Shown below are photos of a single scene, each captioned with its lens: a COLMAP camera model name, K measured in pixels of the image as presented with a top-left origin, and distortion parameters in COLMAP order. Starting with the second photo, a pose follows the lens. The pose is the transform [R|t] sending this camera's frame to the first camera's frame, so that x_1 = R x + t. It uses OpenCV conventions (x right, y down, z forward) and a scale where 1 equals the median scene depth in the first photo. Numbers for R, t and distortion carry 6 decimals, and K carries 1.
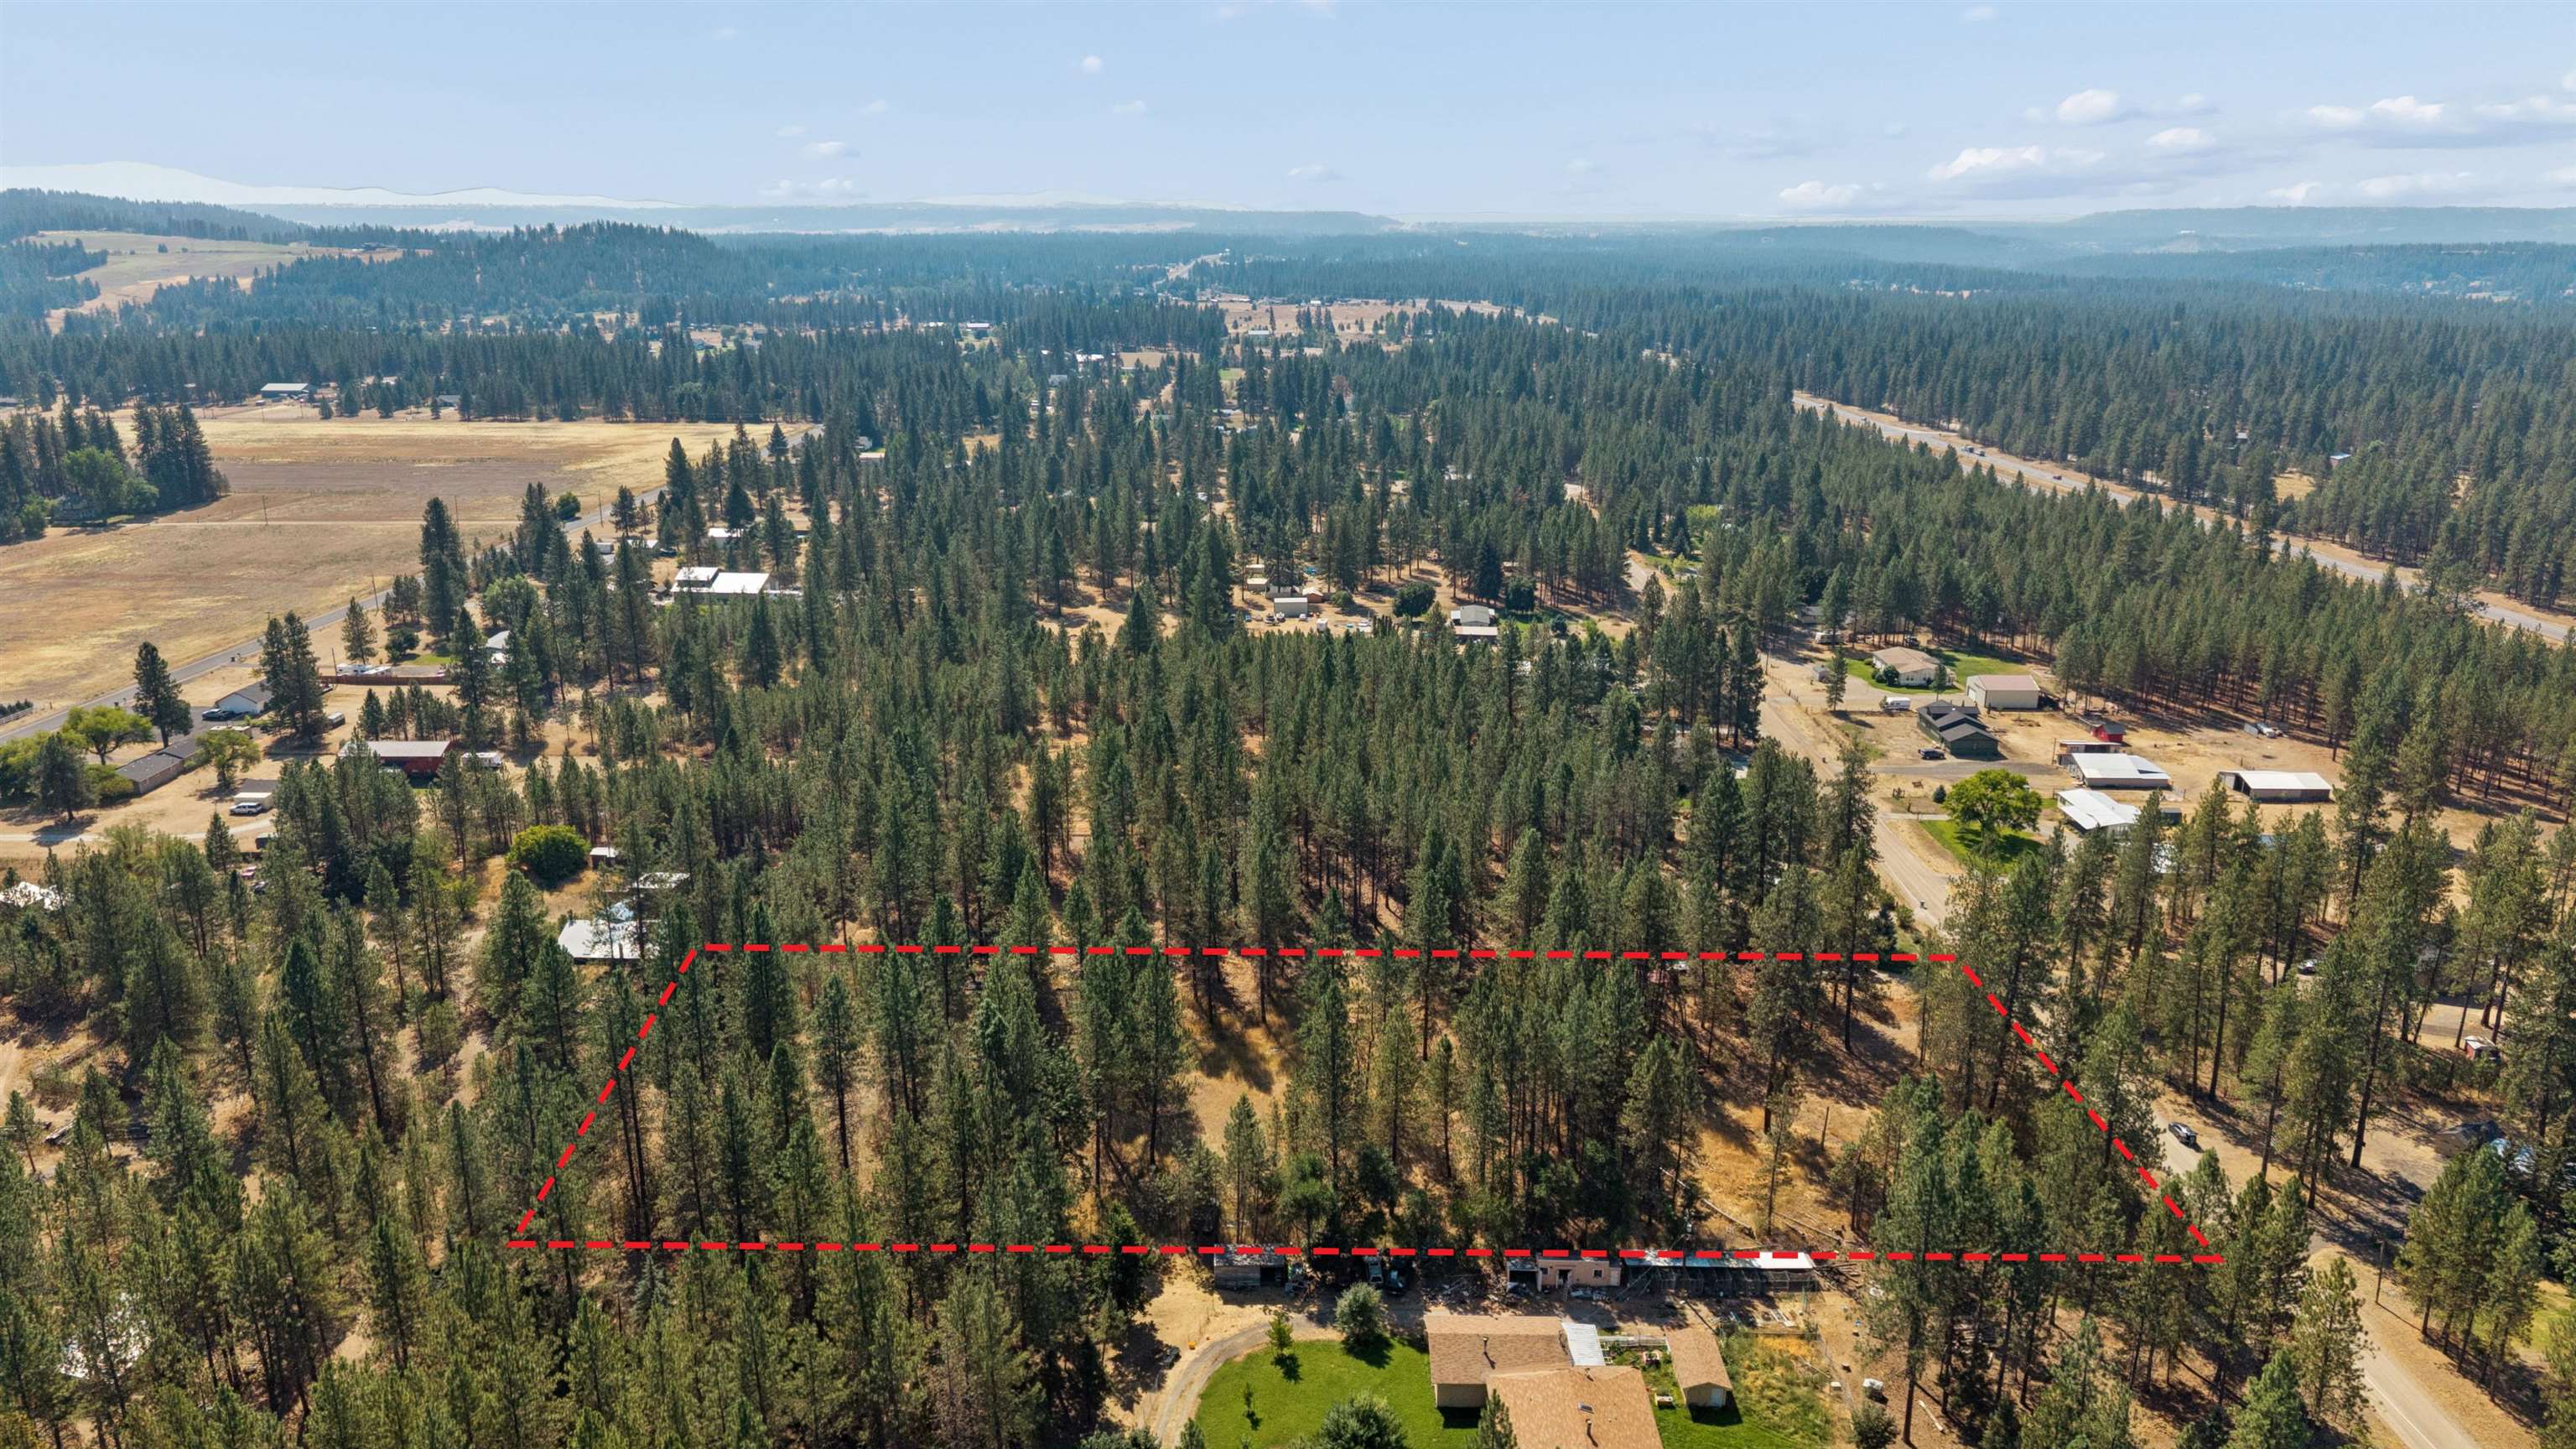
lens RADIAL K [[1728.3, 0, 1277.0], [0, 1728.3, 729.7], [0, 0, 1]] dist [0.021957, -0.021790]
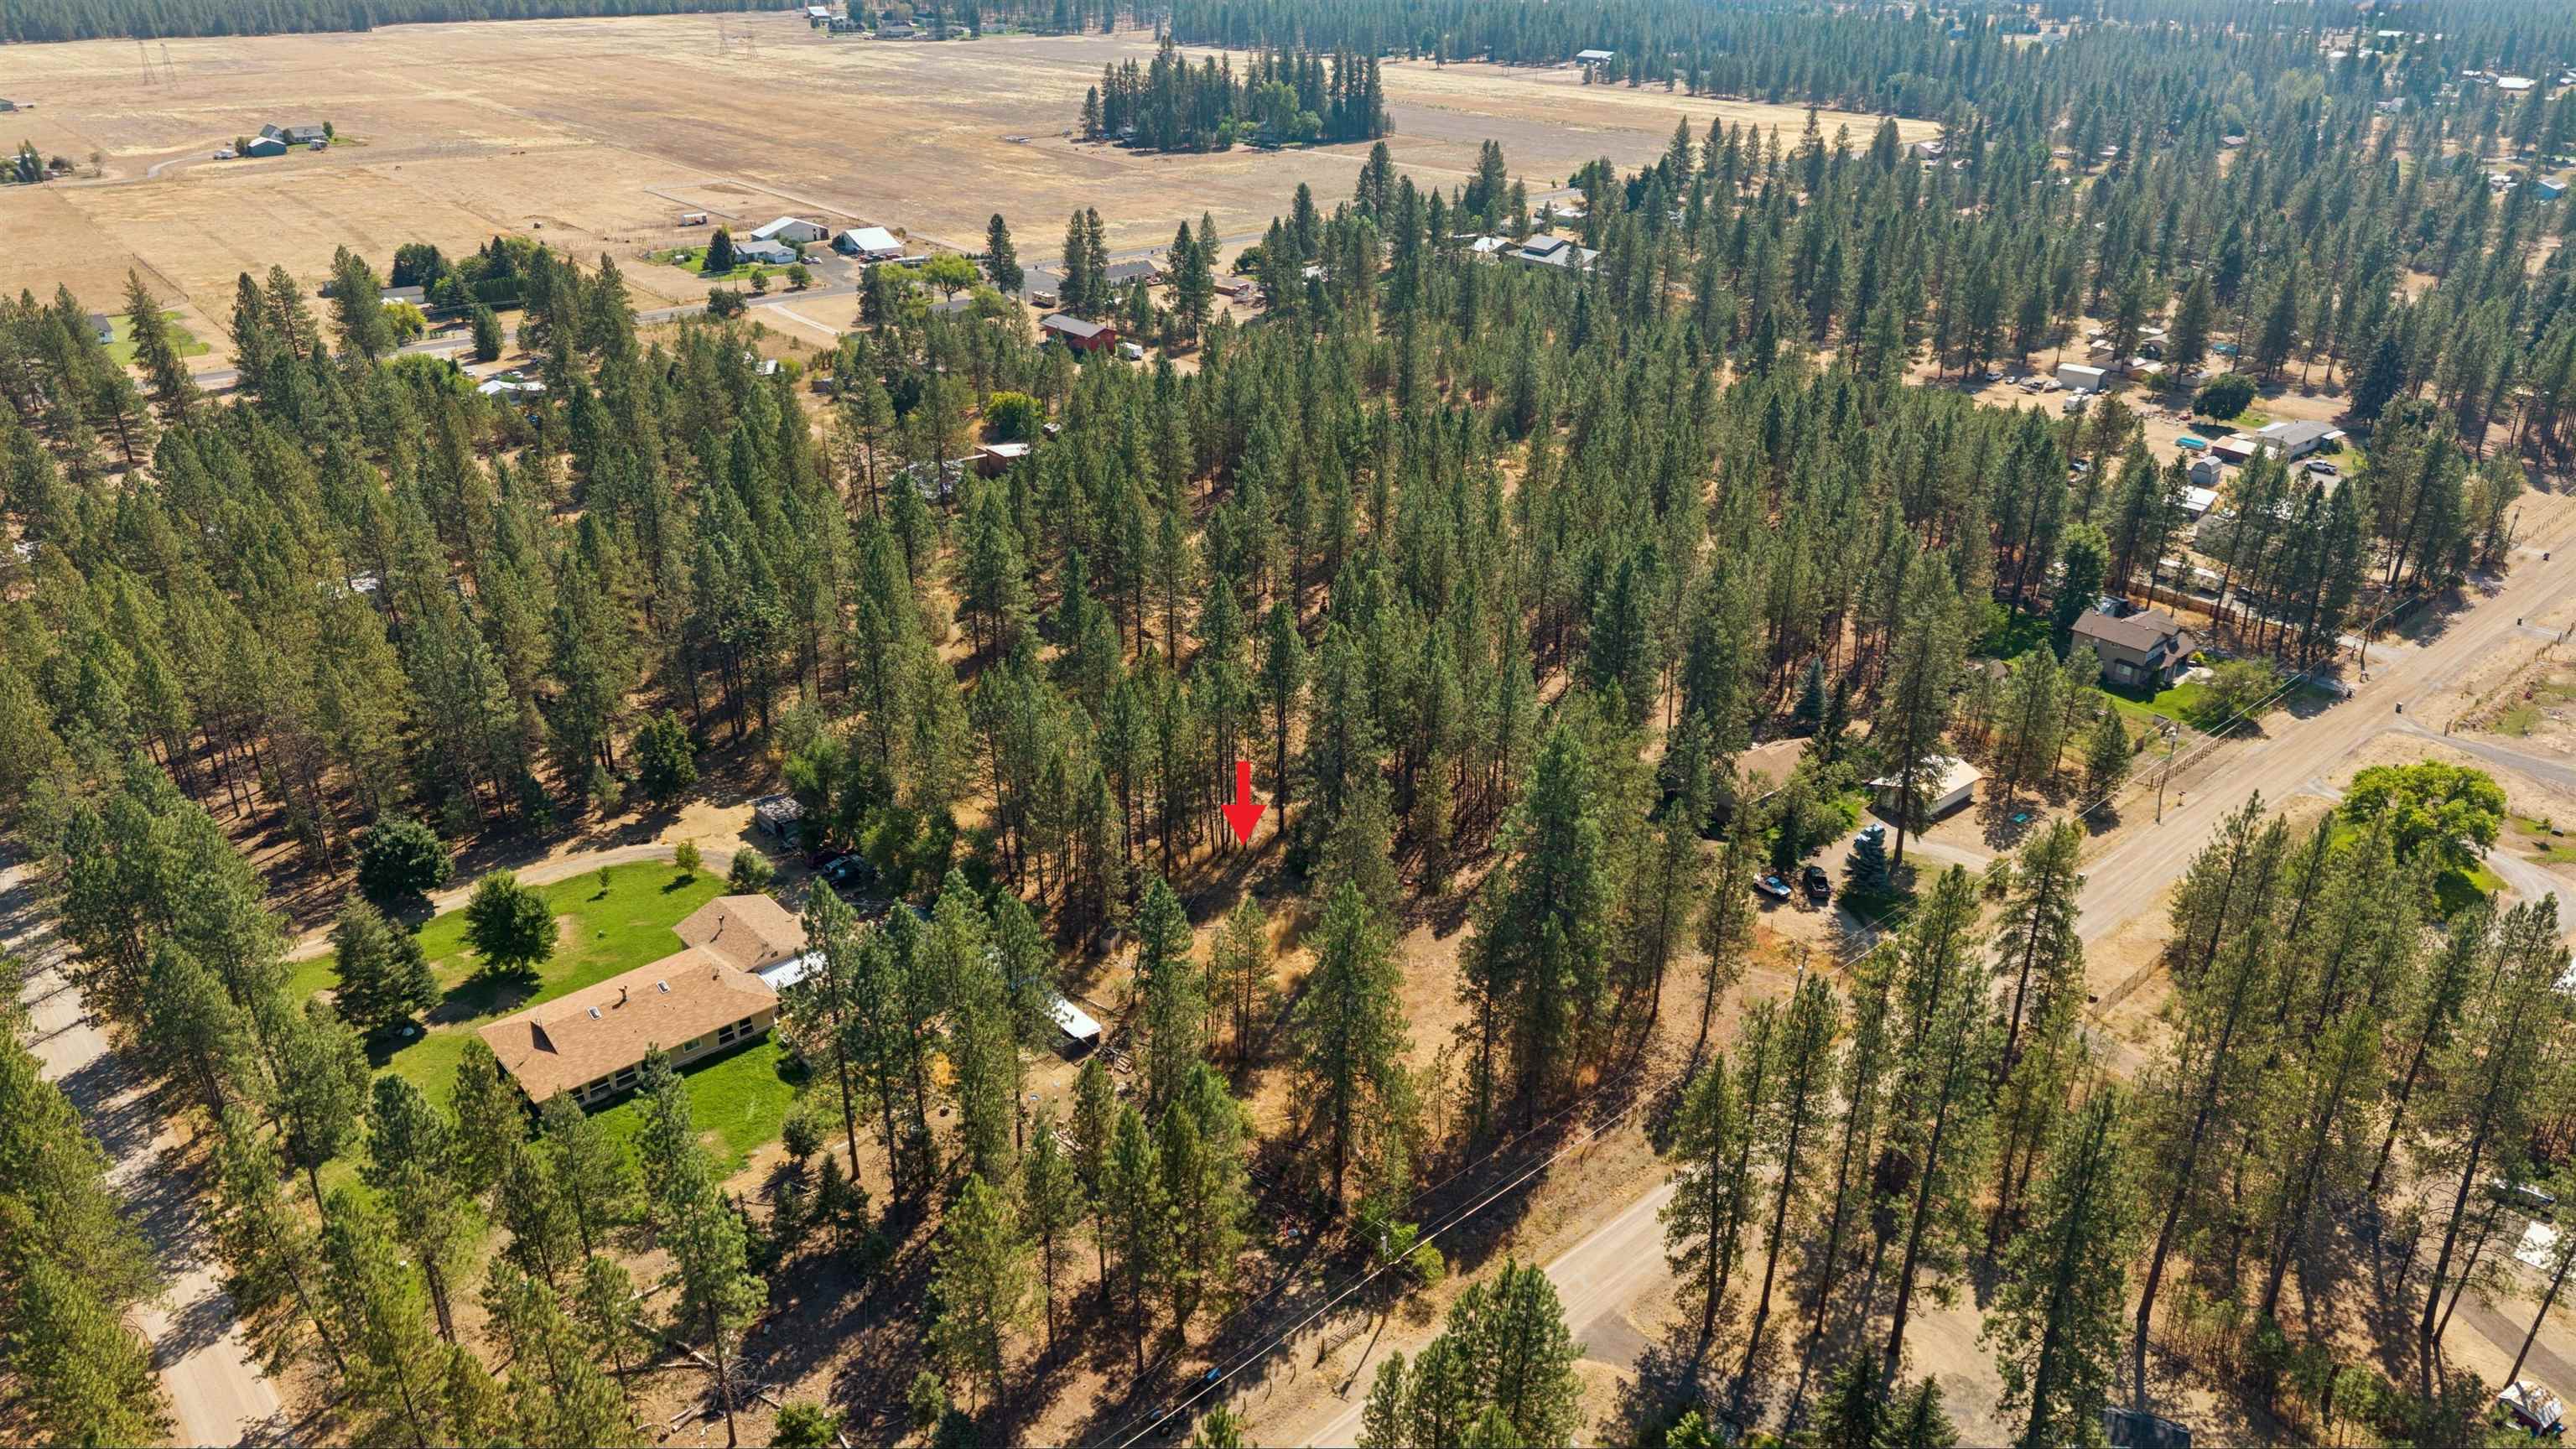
lens RADIAL K [[1731.1, 0, 1277.4], [0, 1731.1, 724.4], [0, 0, 1]] dist [0.019807, -0.019171]
pose [[0.668515, 0.326427, -0.668232, 0.289981], [-0.220774, 0.945126, 0.240821, -0.028499], [0.710174, -0.013464, 0.703897, 0.135164]]
